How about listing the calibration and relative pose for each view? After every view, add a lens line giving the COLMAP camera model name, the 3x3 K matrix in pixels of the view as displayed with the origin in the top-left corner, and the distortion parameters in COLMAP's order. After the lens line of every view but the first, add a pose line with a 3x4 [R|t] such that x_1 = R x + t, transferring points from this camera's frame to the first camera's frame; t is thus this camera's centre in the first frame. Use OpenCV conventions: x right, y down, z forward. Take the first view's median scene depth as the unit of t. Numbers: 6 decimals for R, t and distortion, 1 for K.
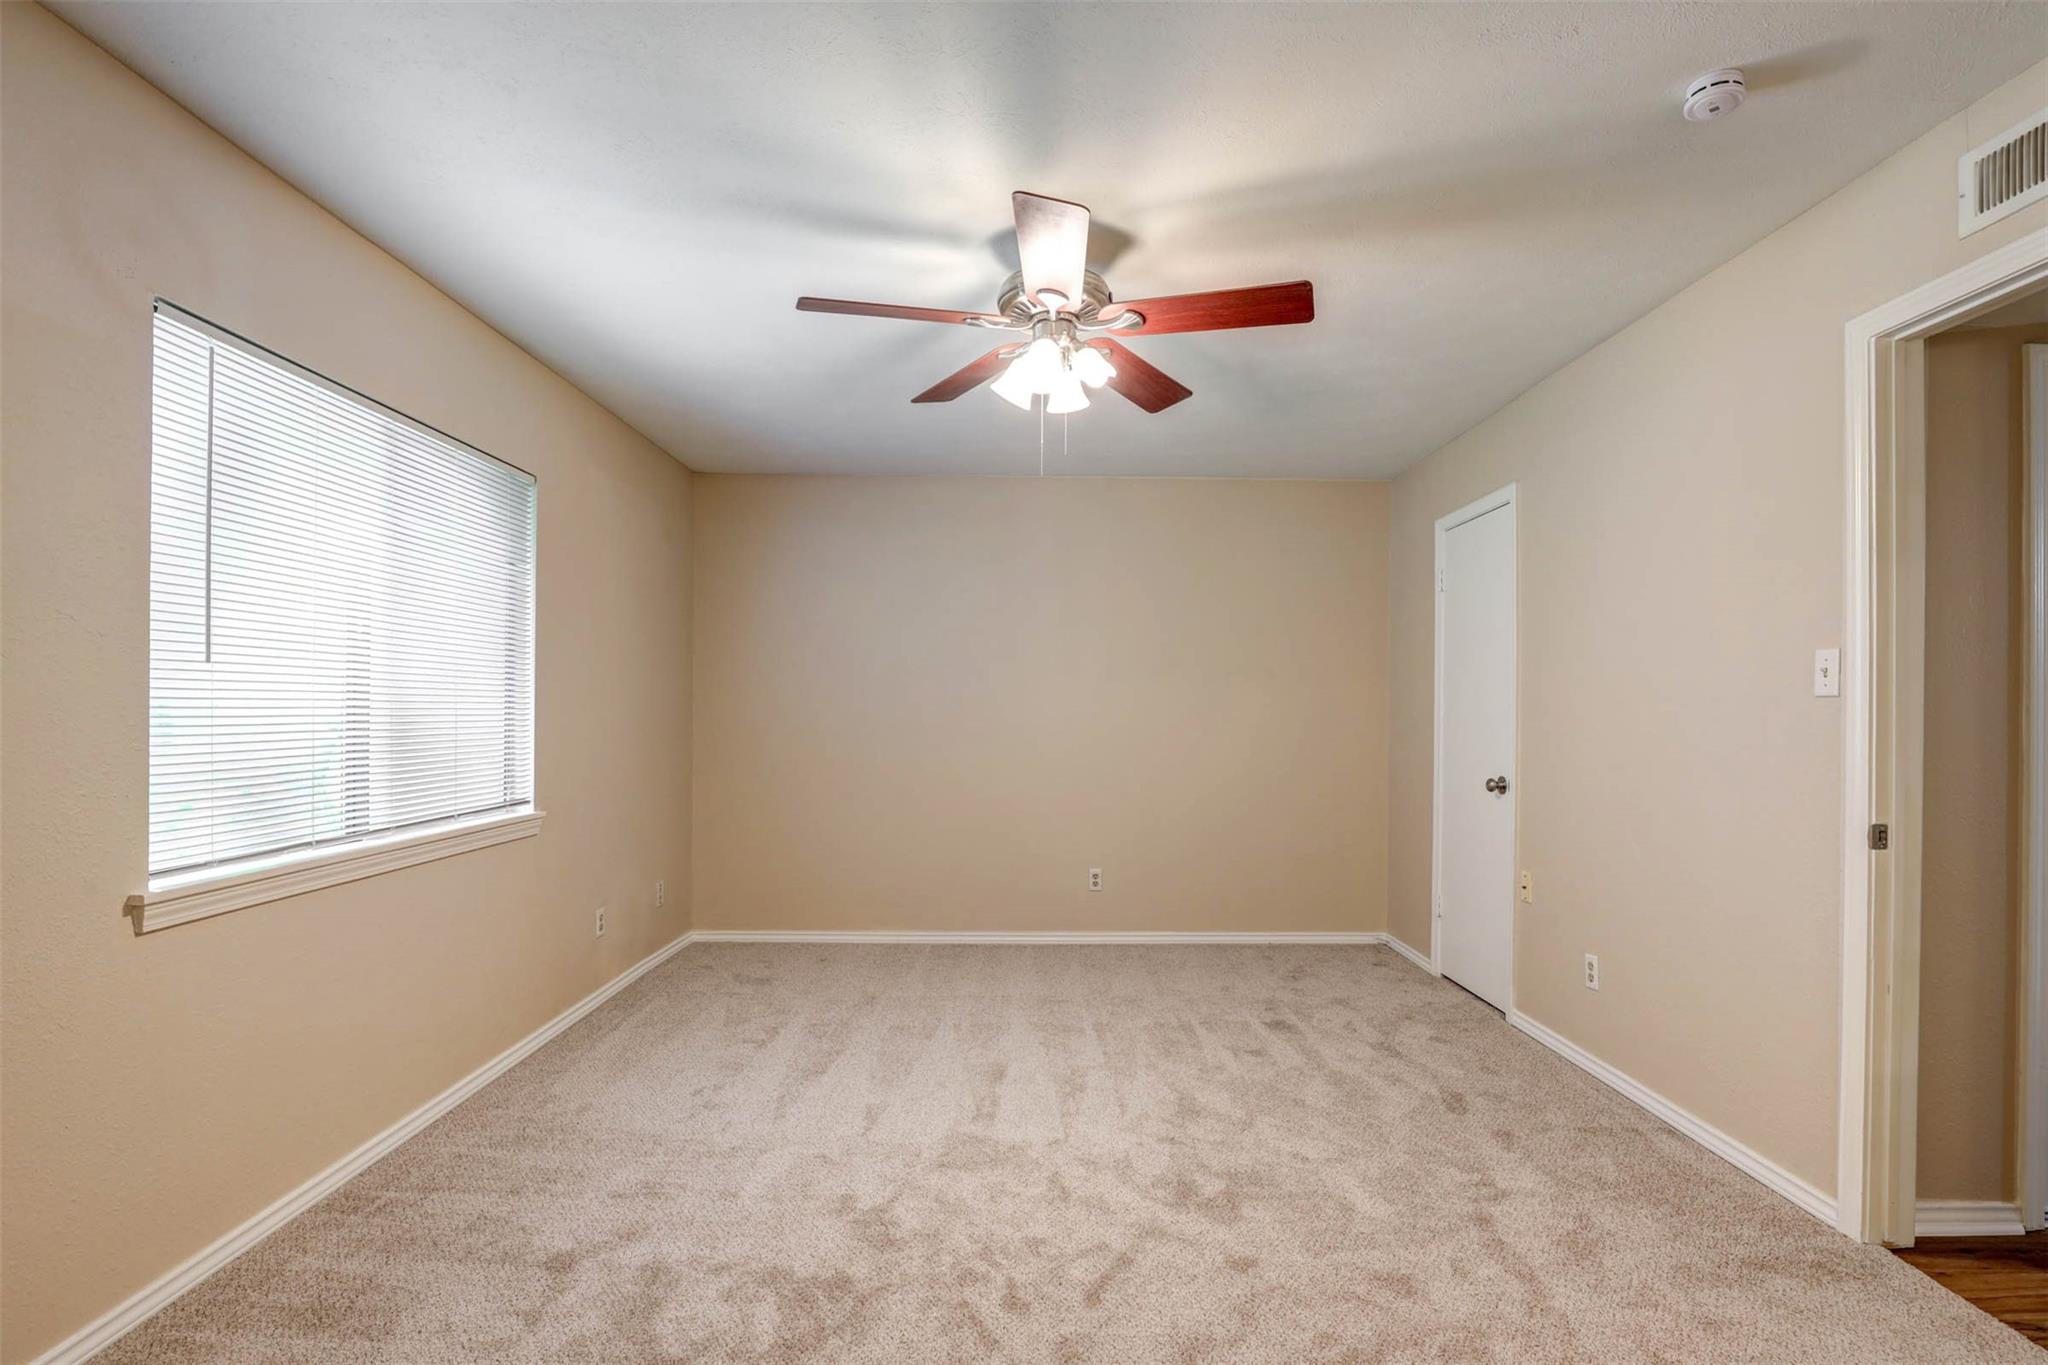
lens RADIAL K [[994.2, 0, 1012.6], [0, 994.2, 701.9], [0, 0, 1]] dist [-0.042704, 0.009803]
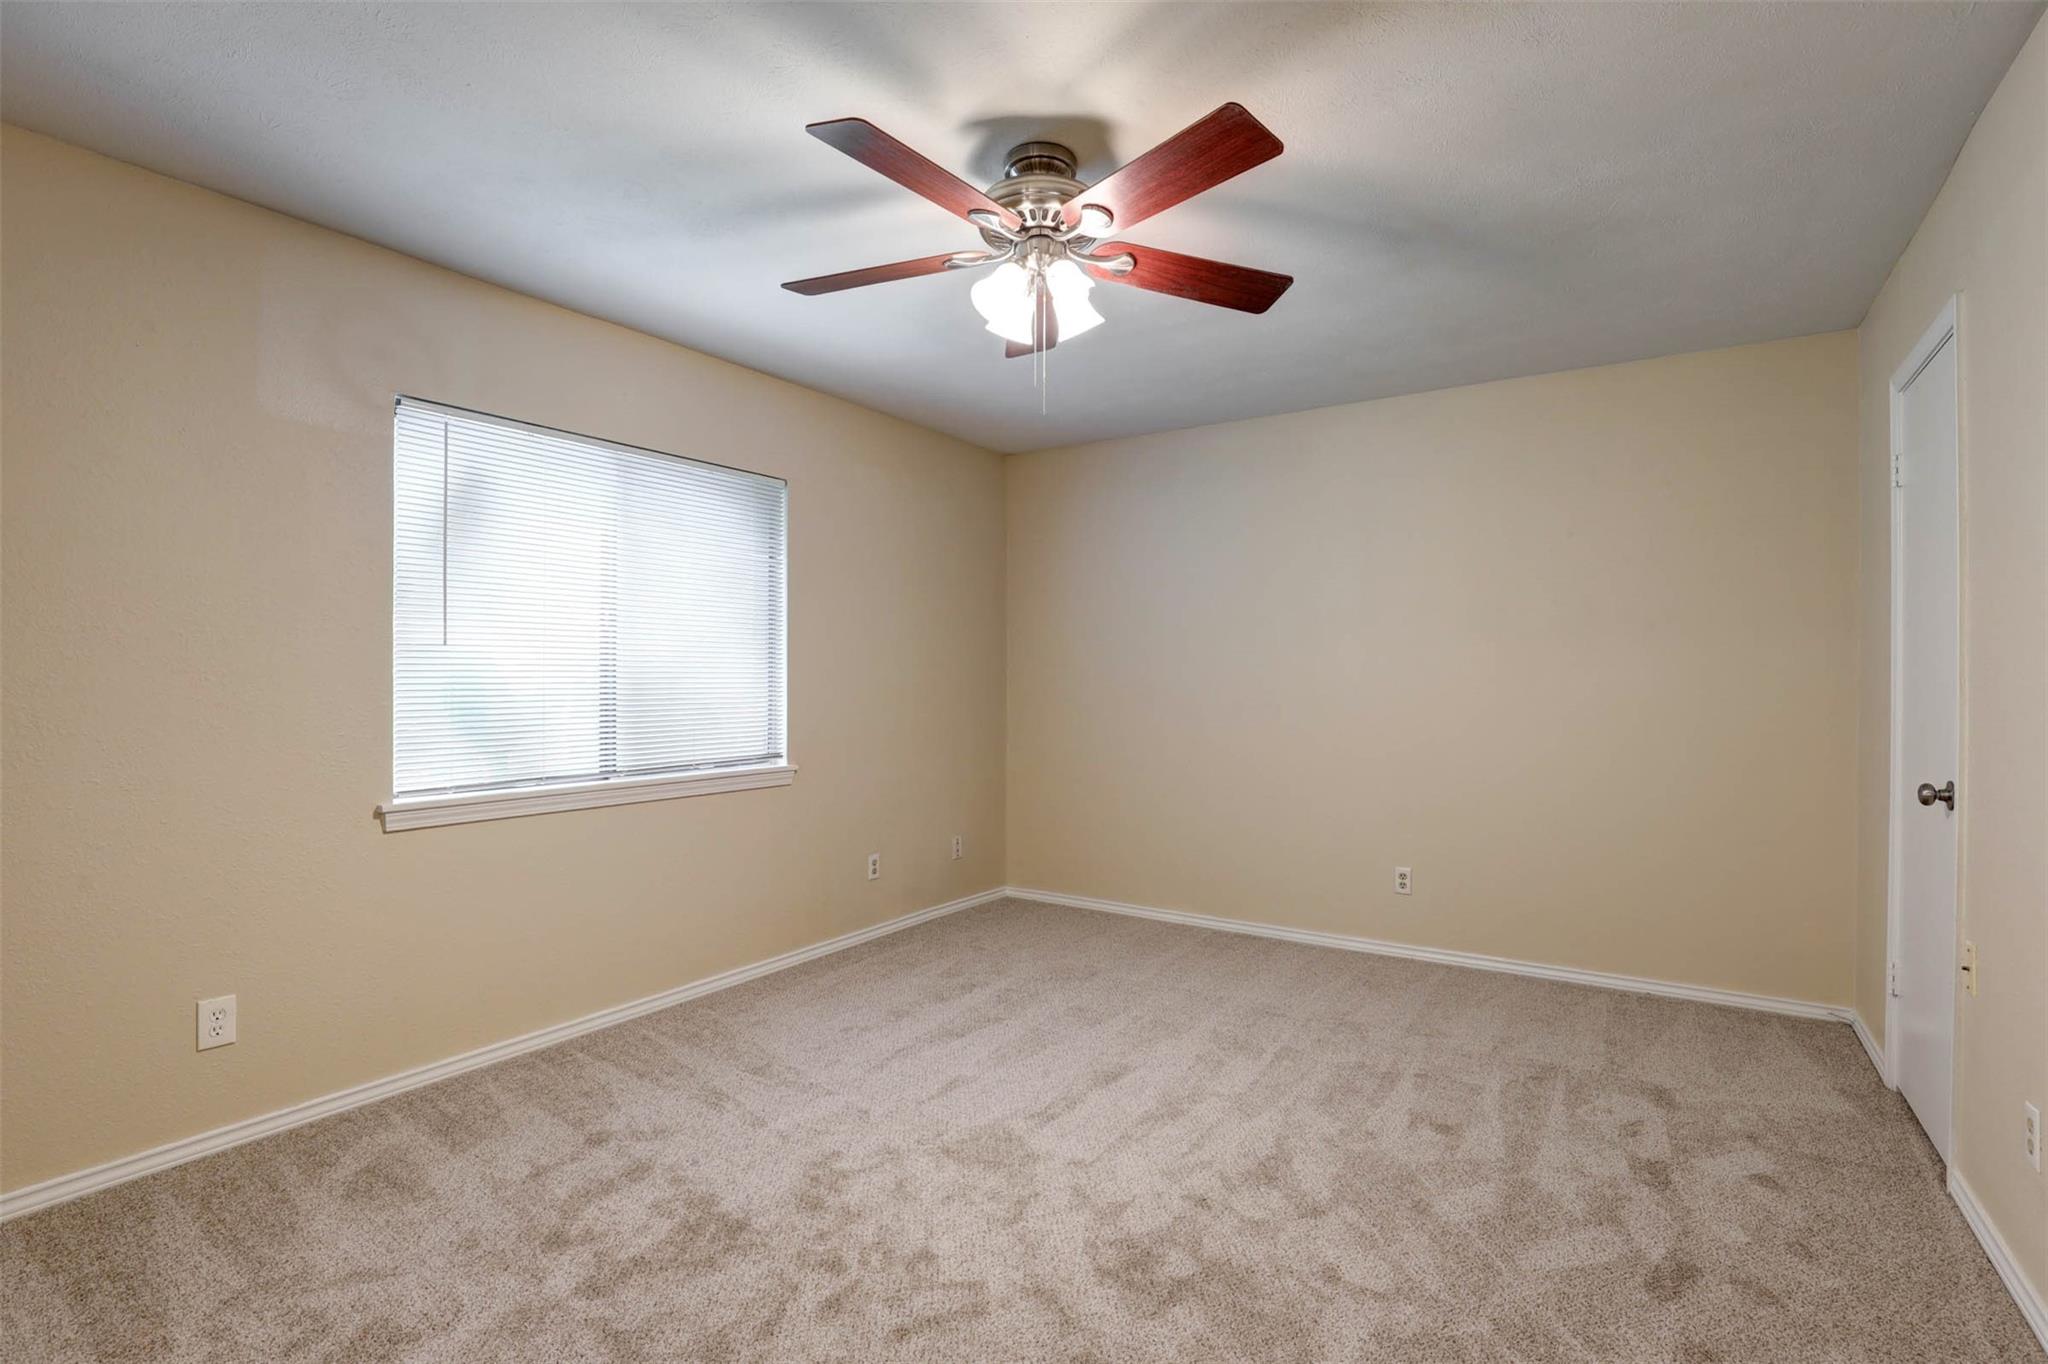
lens RADIAL K [[969.8, 0, 981.5], [0, 969.8, 674.2], [0, 0, 1]] dist [-0.039383, 0.006485]
pose [[0.812315, -0.007087, -0.583176, 0.443703], [0.008355, 0.999965, -0.000514, 0.006199], [0.583159, -0.004455, 0.812346, 0.232129]]
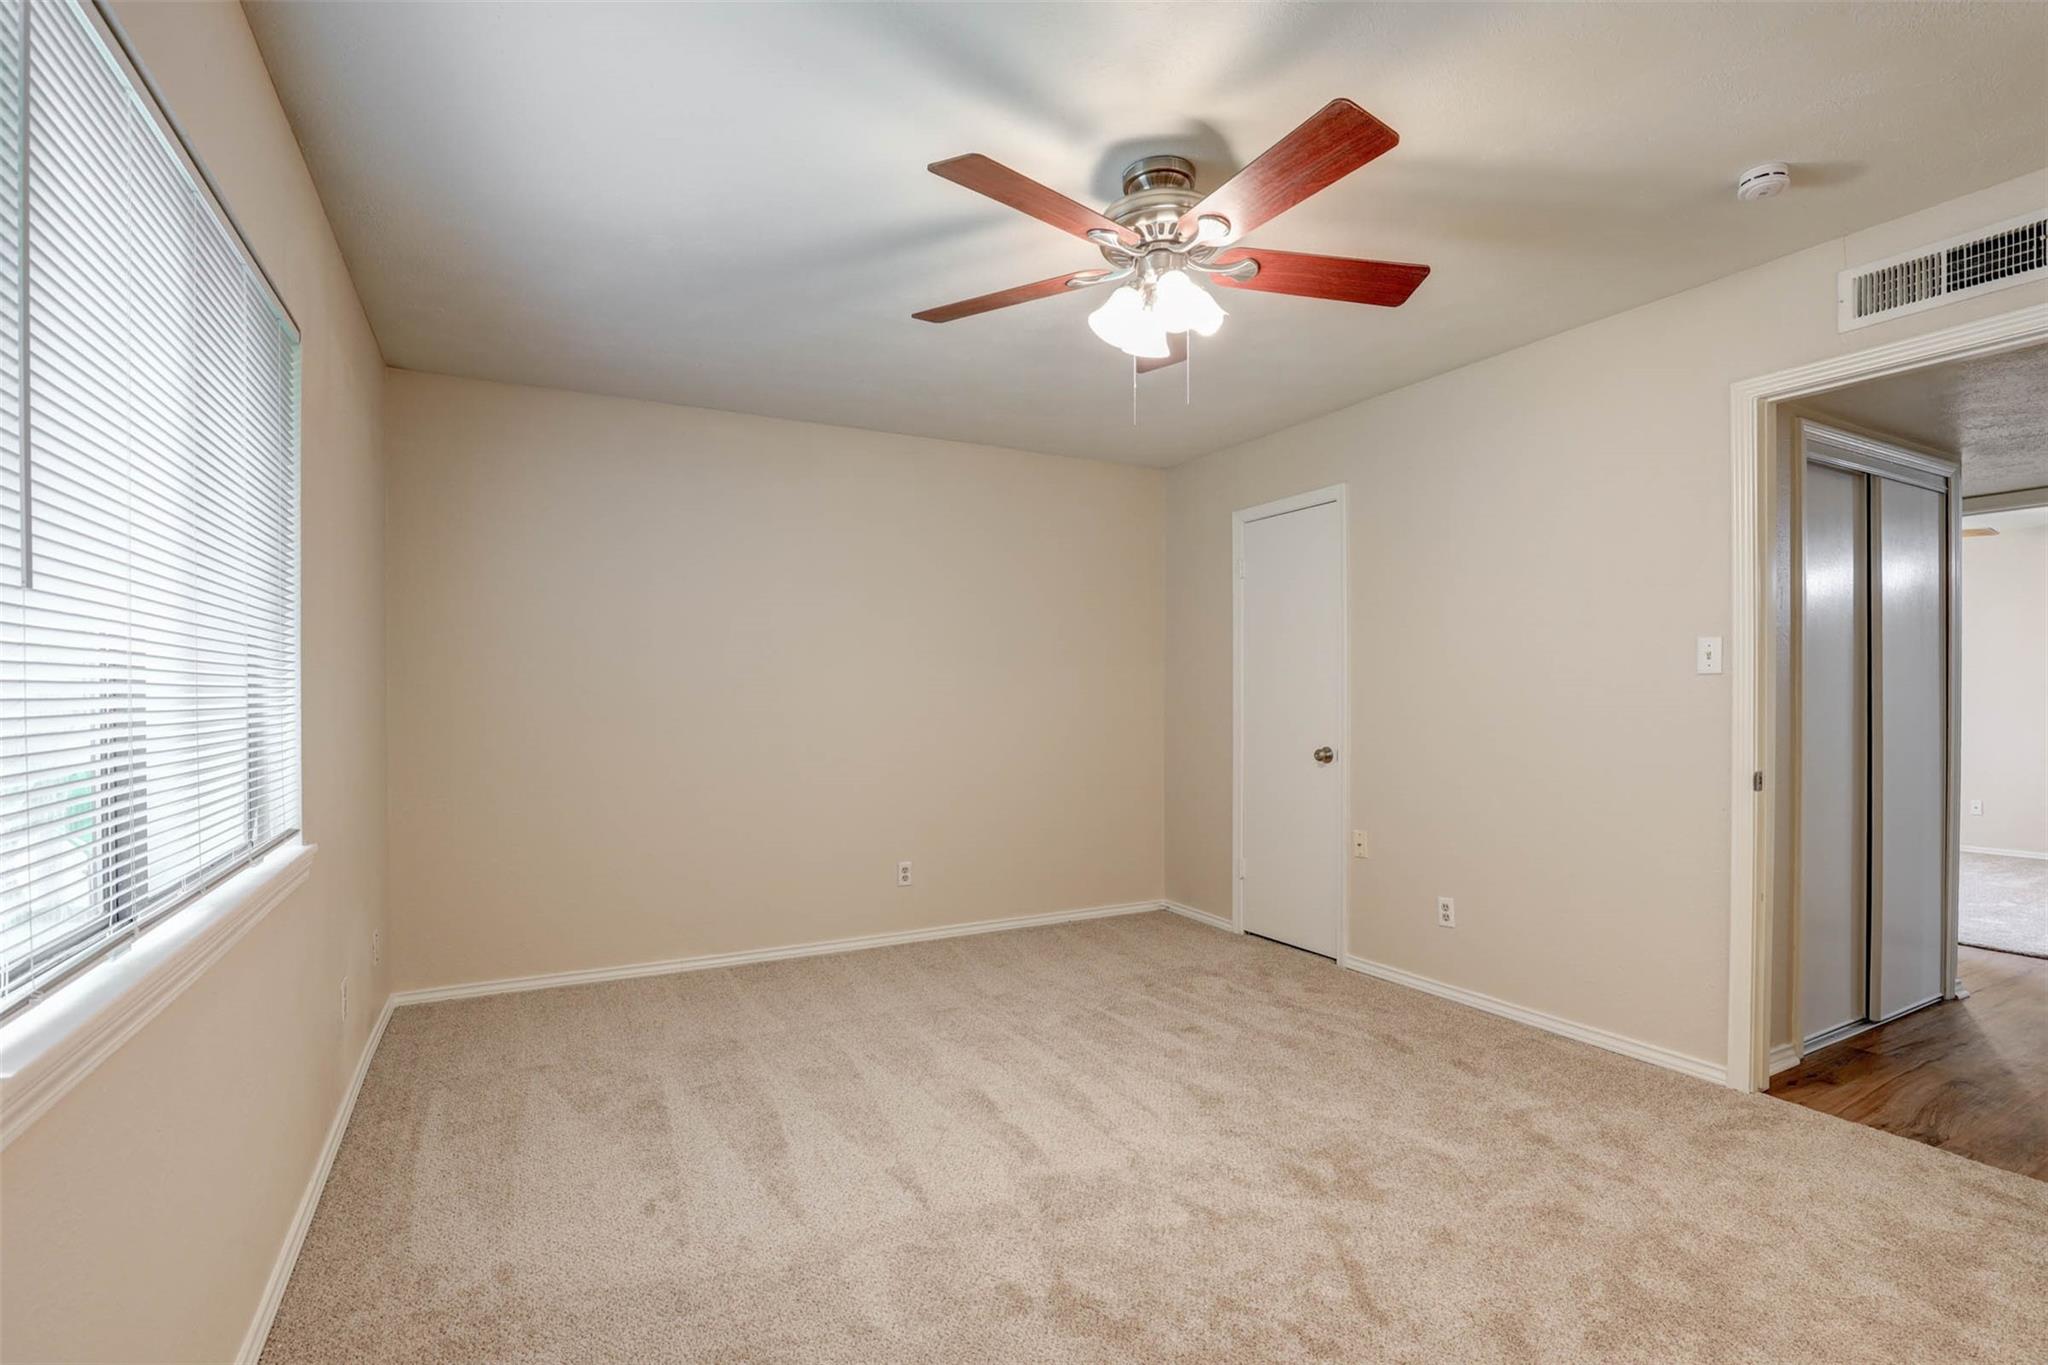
lens RADIAL K [[994.2, 0, 1012.6], [0, 994.2, 701.9], [0, 0, 1]] dist [-0.042704, 0.009803]
pose [[0.875404, -0.009184, 0.483304, -0.452364], [0.000440, 0.999834, 0.018201, 0.004845], [-0.483391, -0.015721, 0.875263, 0.245034]]
